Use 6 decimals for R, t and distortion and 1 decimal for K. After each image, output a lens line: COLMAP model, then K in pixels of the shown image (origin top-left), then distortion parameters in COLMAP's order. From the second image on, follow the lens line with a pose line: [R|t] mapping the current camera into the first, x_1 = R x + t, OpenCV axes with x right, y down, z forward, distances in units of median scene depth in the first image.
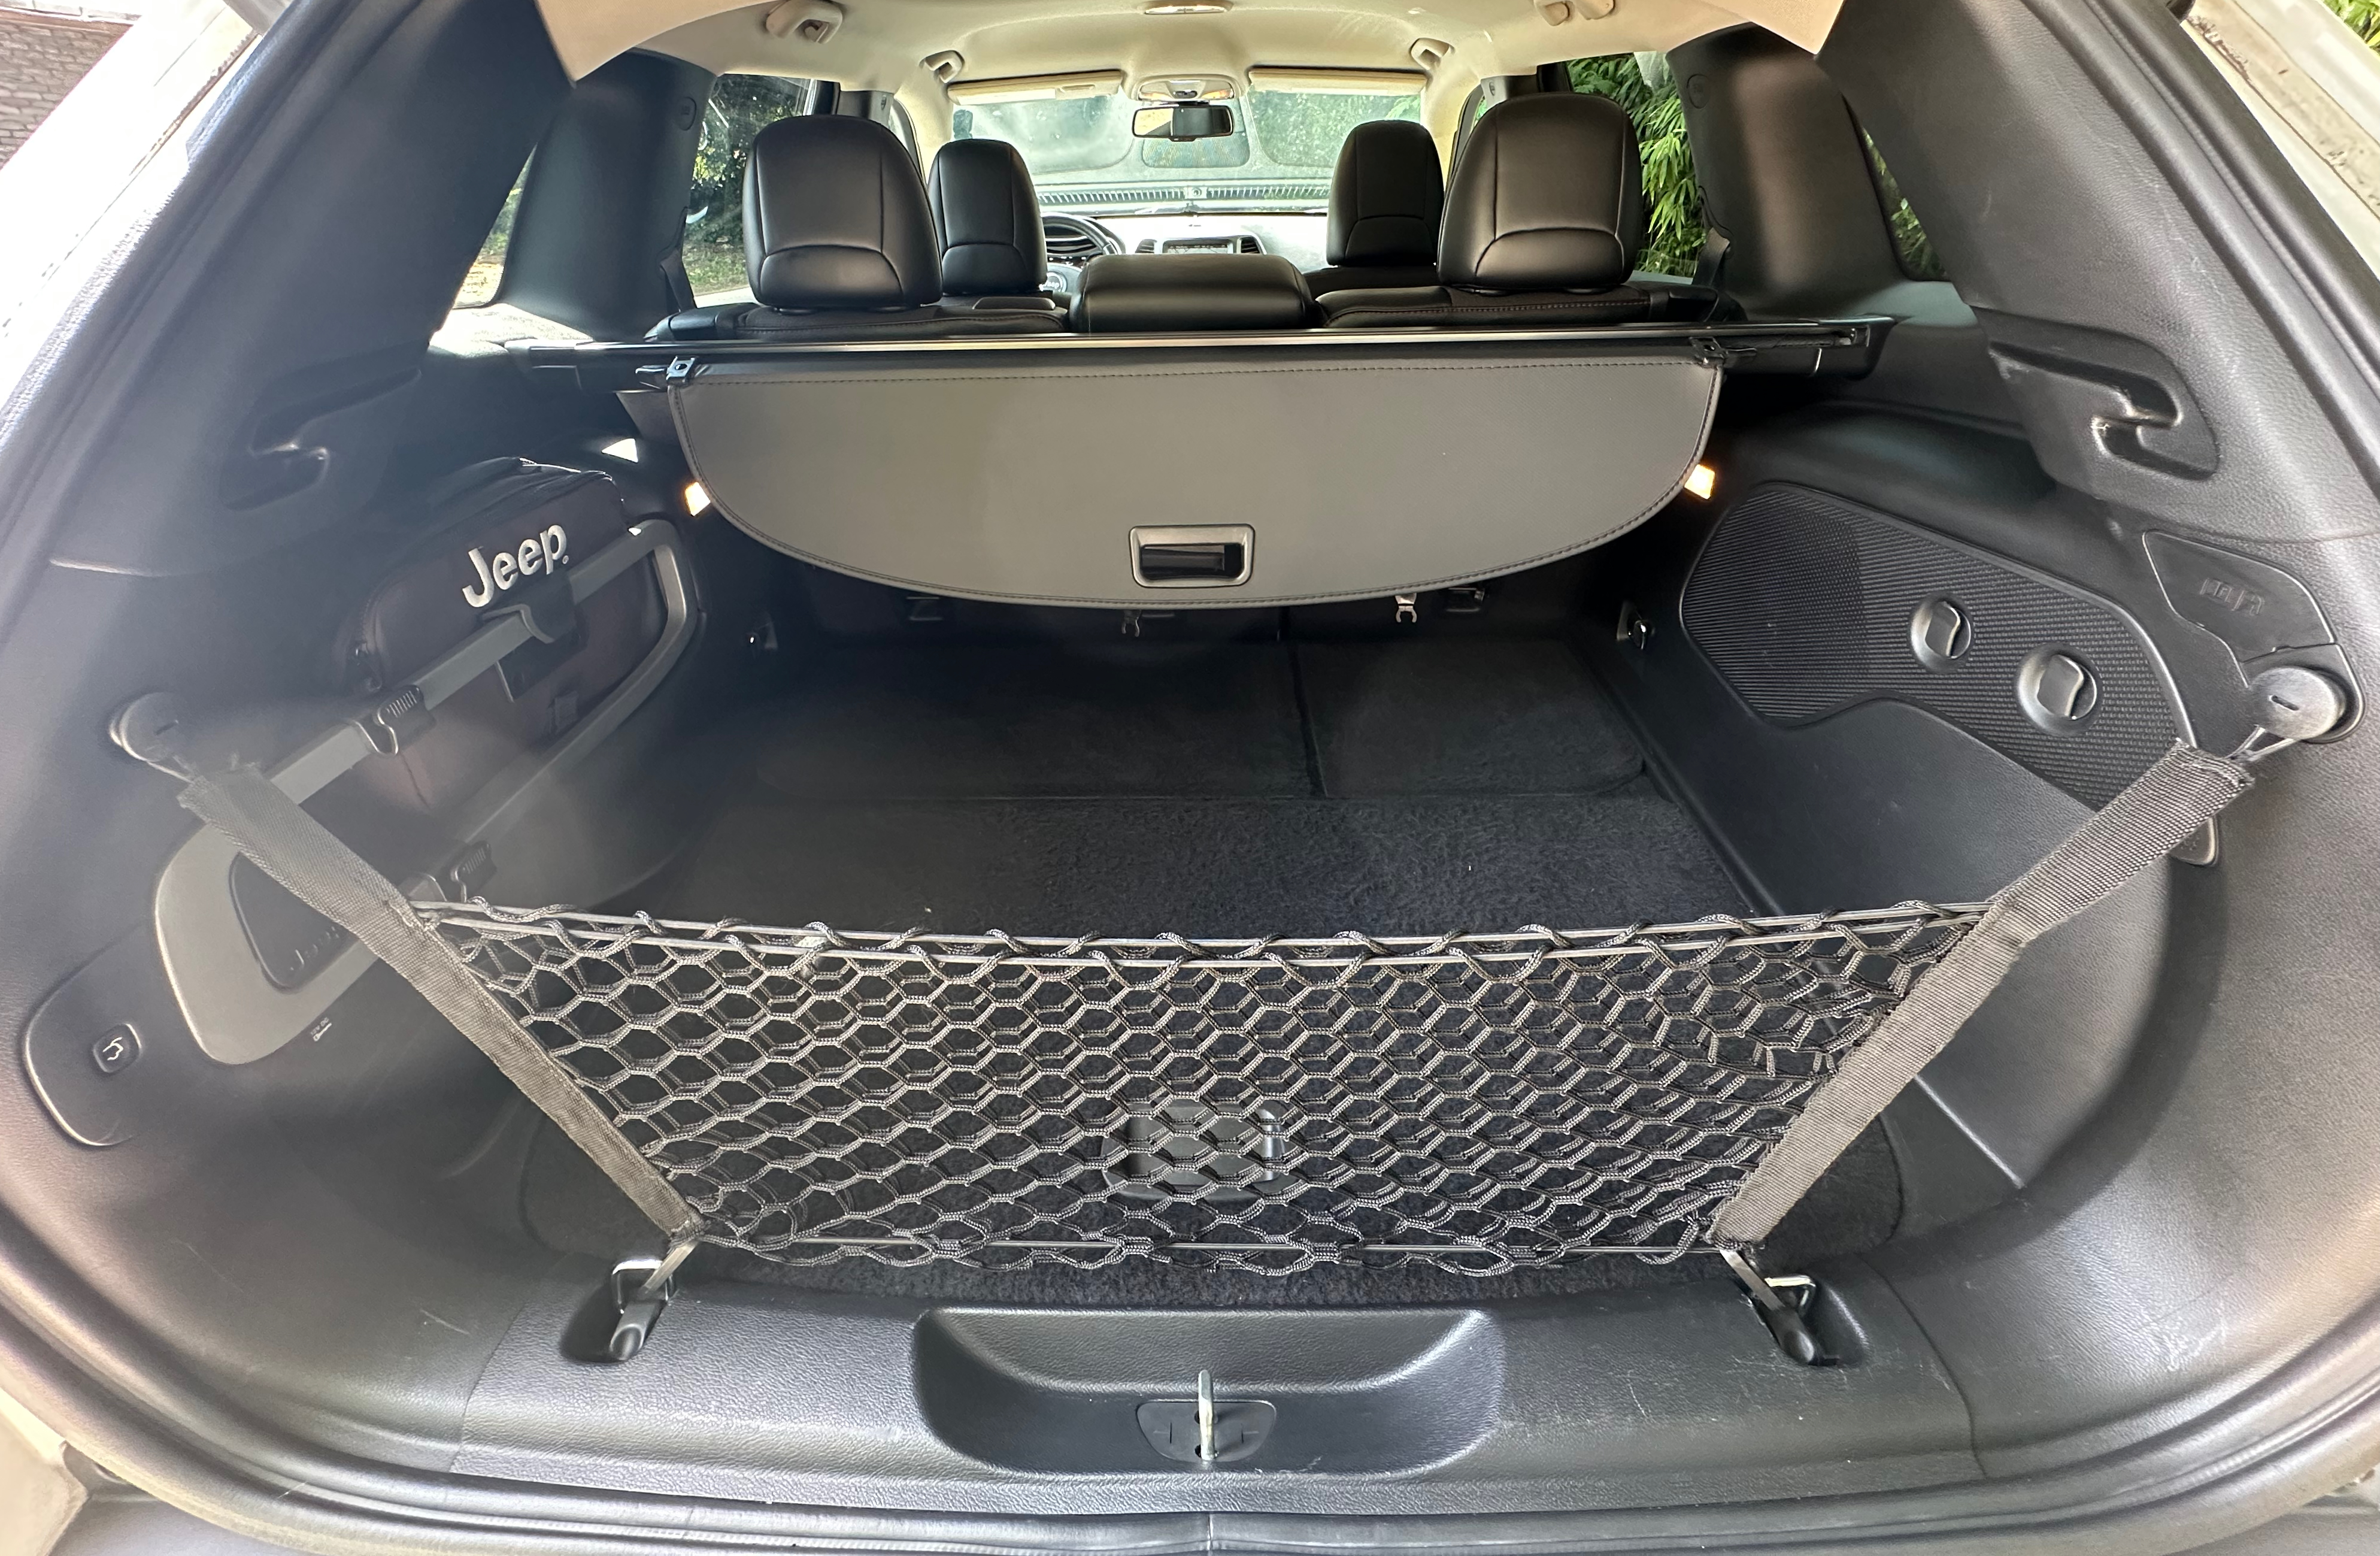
lens RADIAL K [[995.2, 0, 1183.9], [0, 995.2, 779.0], [0, 0, 1]] dist [-0.000452, 0.000194]
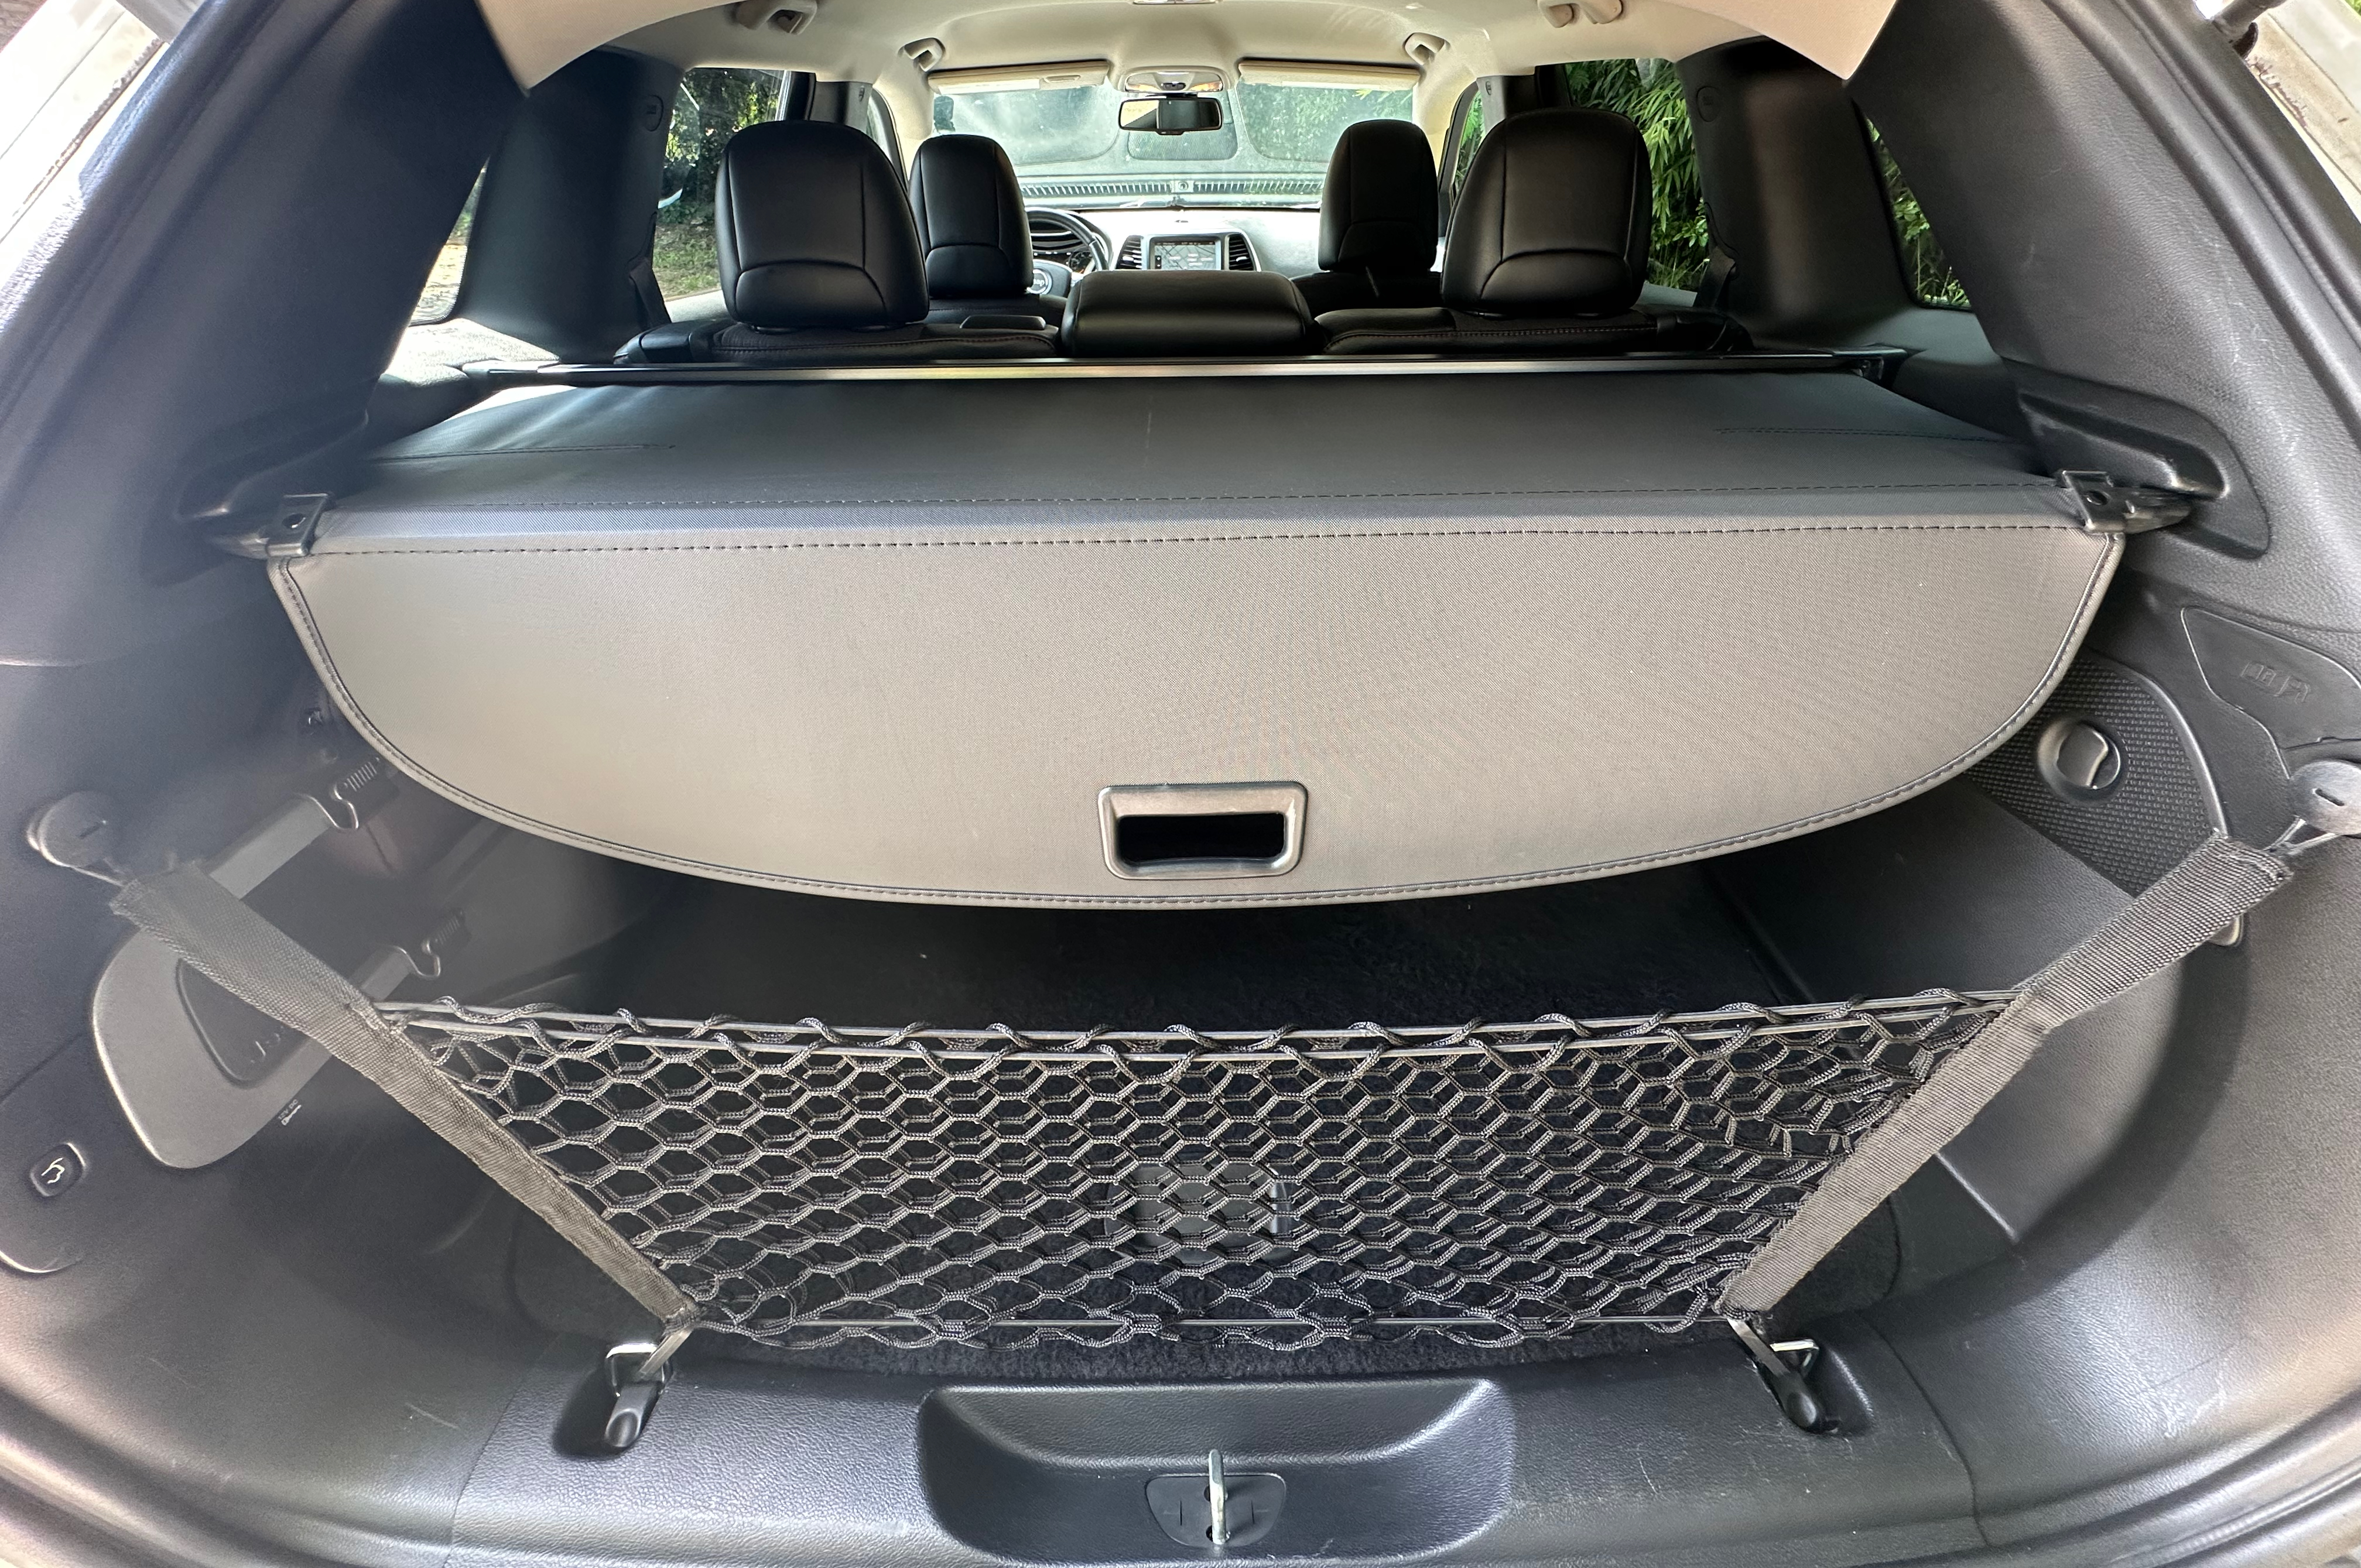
lens RADIAL K [[956.0, 0, 1186.0], [0, 956.0, 784.0], [0, 0, 1]] dist [-0.000847, 0.000590]
pose [[0.999661, -0.003512, 0.025796, -0.029975], [0.002333, 0.998956, 0.045615, -0.112142], [-0.025929, -0.045539, 0.998626, 0.079410]]
